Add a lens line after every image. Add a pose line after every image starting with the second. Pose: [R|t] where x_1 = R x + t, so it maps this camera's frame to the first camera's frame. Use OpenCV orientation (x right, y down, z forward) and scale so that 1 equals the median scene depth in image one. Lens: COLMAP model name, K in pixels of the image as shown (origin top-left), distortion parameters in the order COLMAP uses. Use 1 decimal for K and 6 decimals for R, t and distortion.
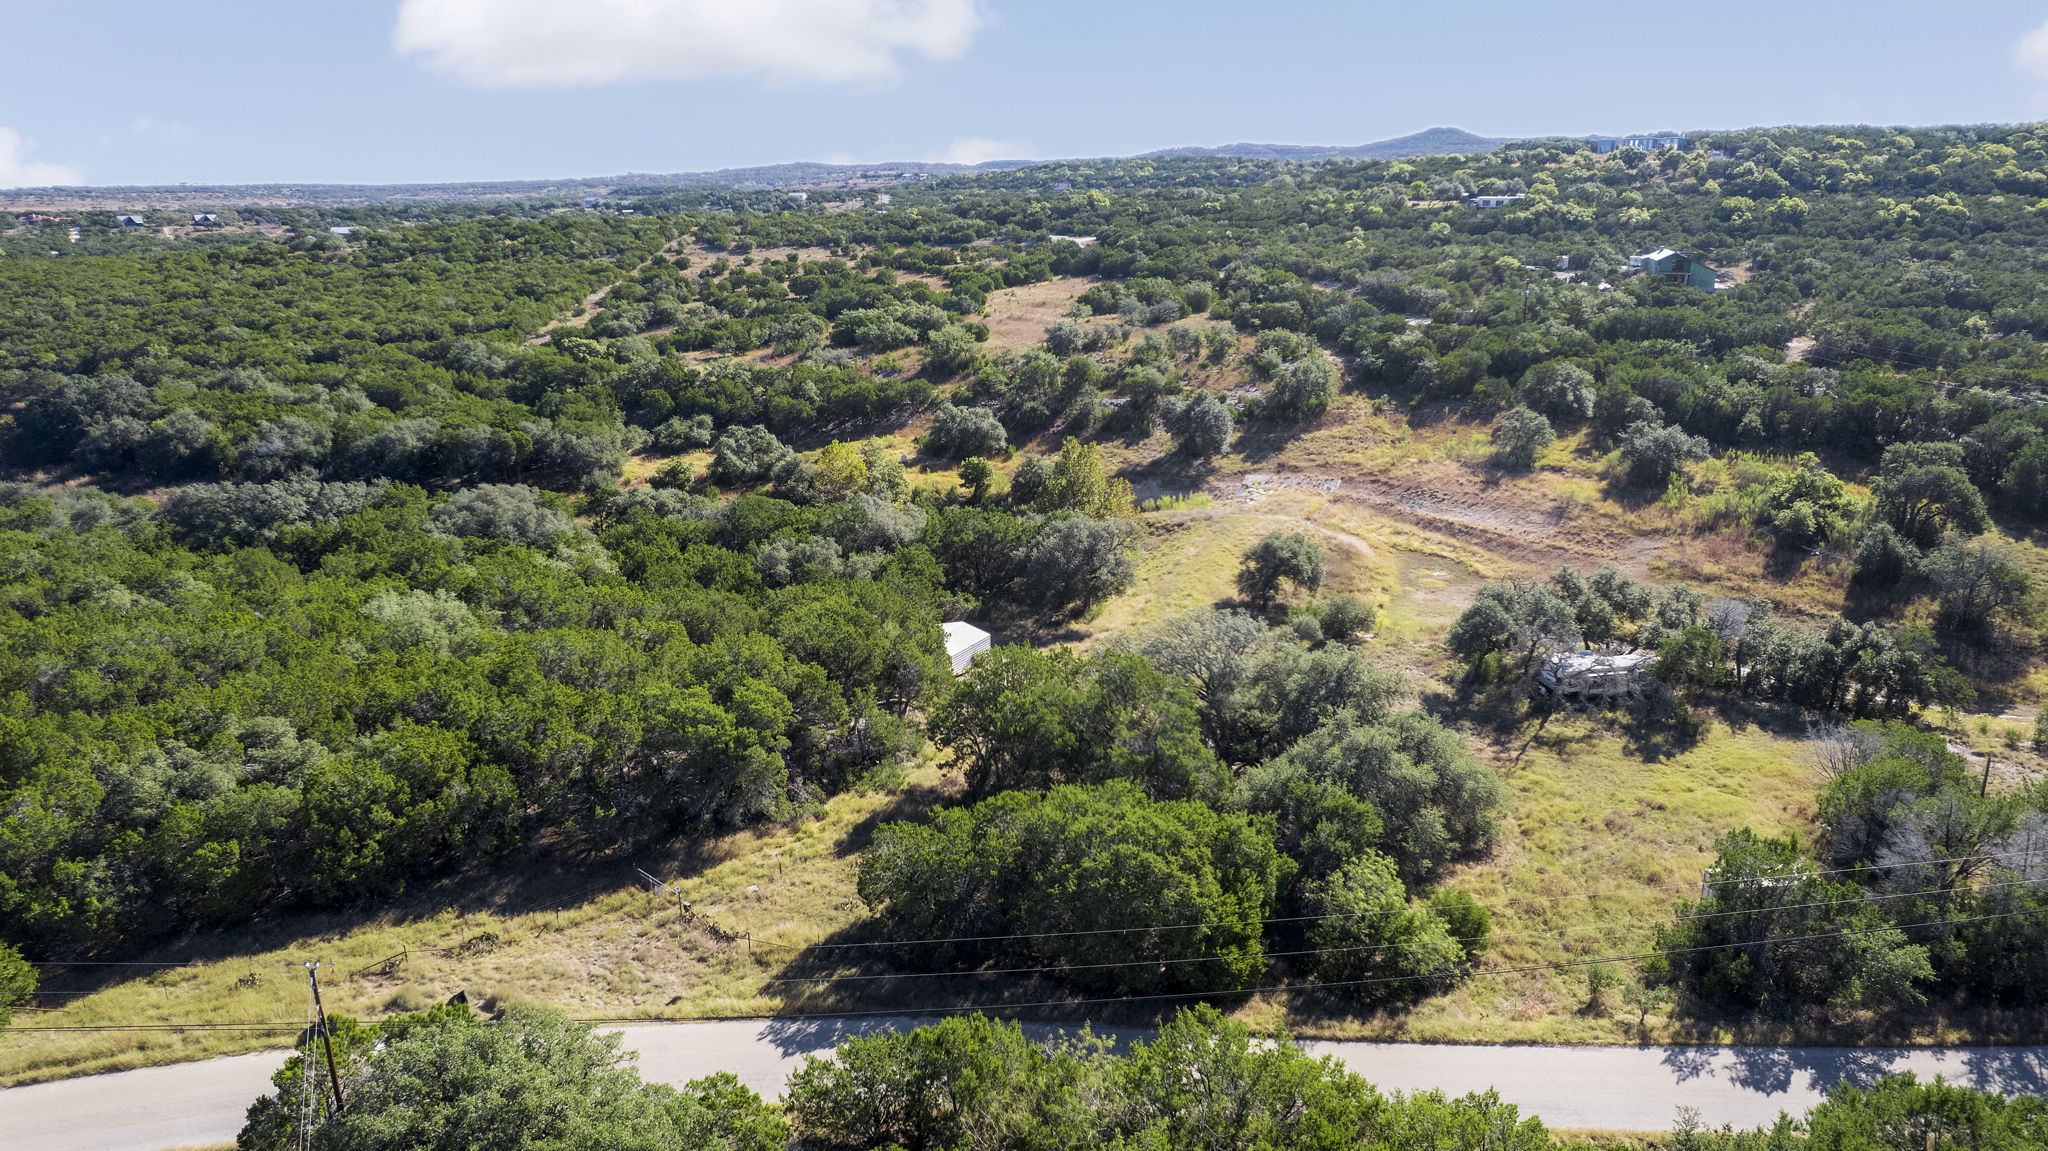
lens RADIAL K [[1316.3, 0, 1042.0], [0, 1316.3, 574.5], [0, 0, 1]] dist [-0.070780, 0.069513]
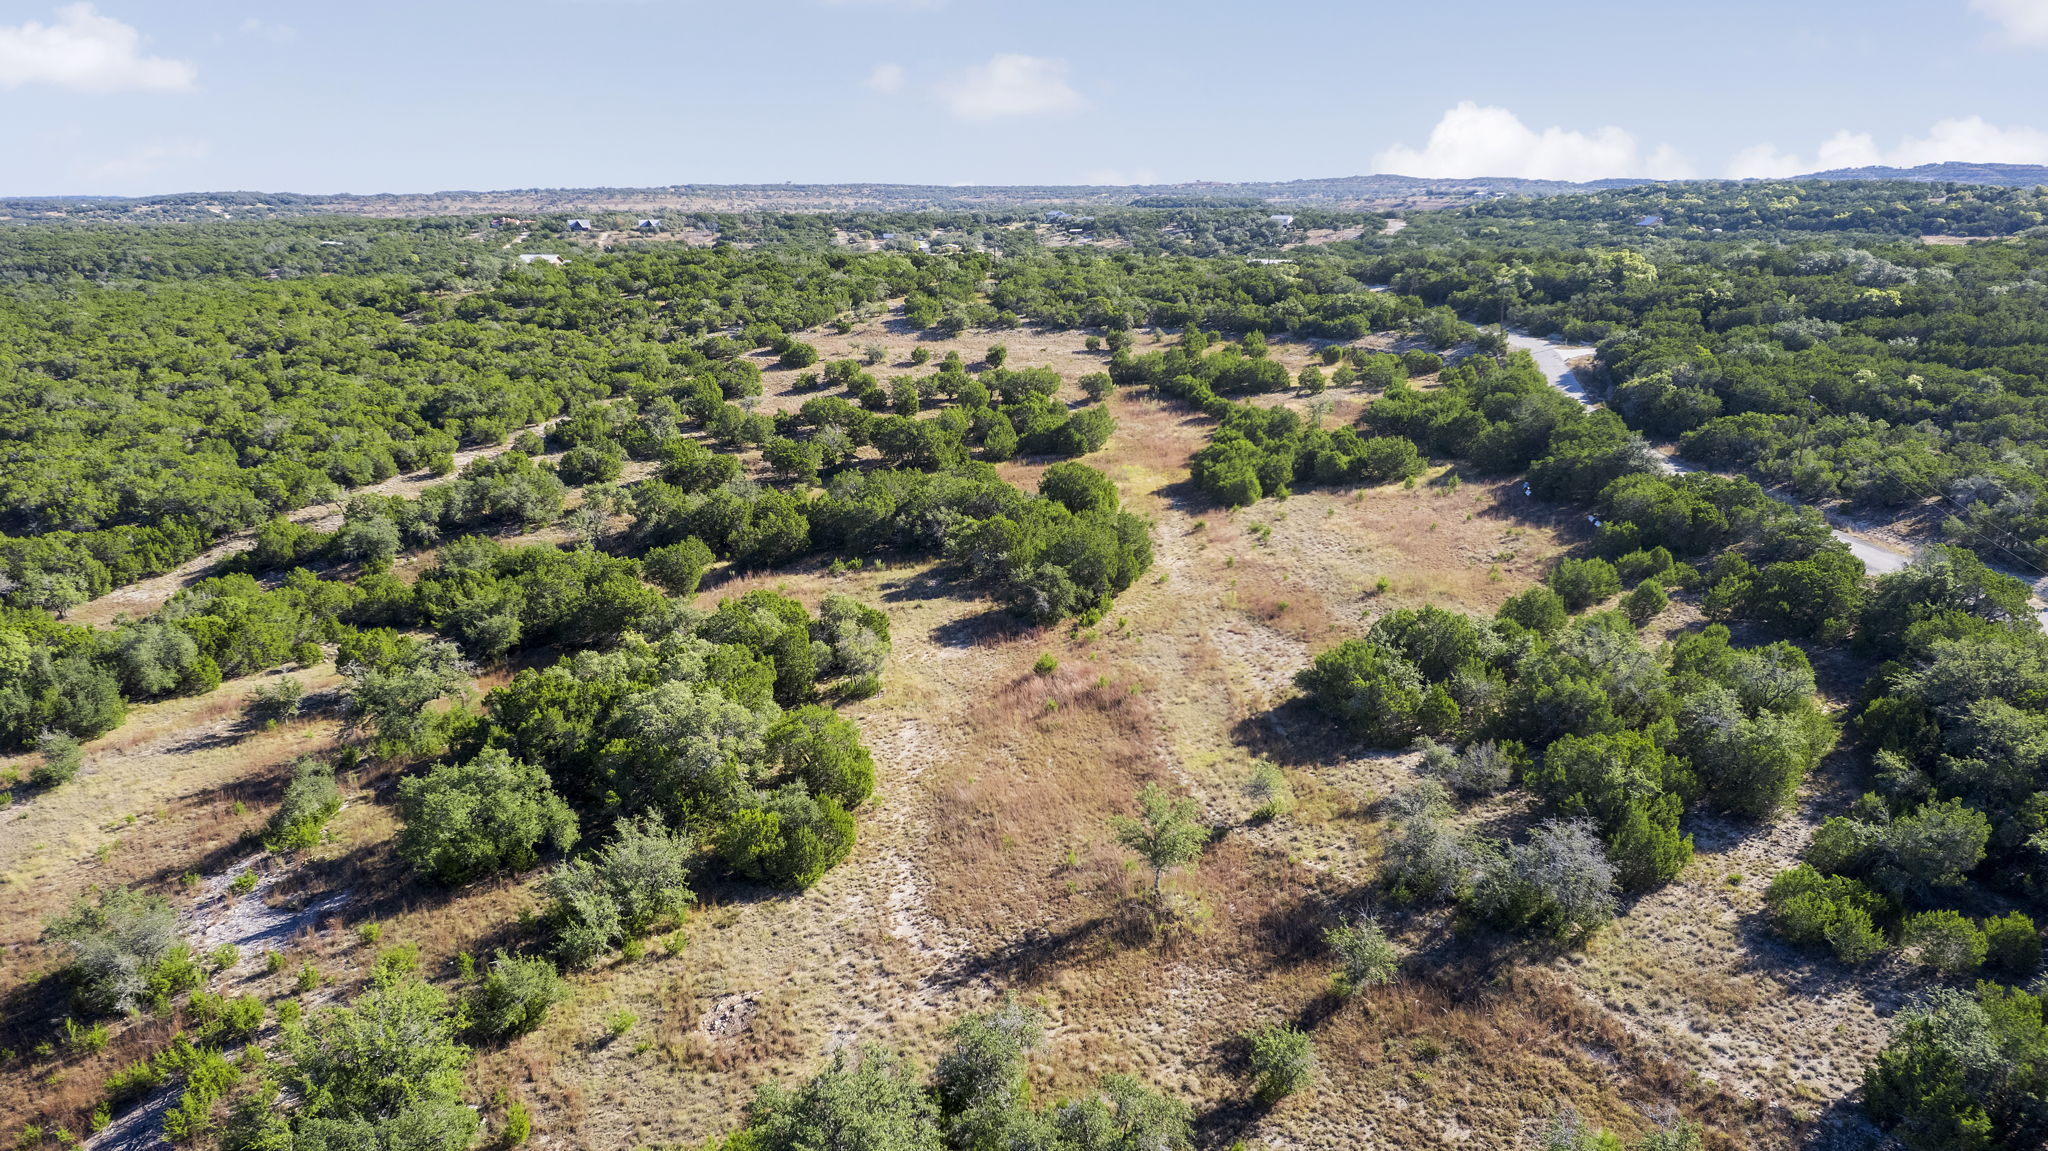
lens RADIAL K [[1362.7, 0, 1038.9], [0, 1362.7, 577.7], [0, 0, 1]] dist [-0.070382, 0.064113]
pose [[0.908178, 0.132072, -0.397202, 0.063651], [-0.137830, 0.990355, 0.014157, -0.157786], [0.395241, 0.041889, 0.917622, 0.479038]]
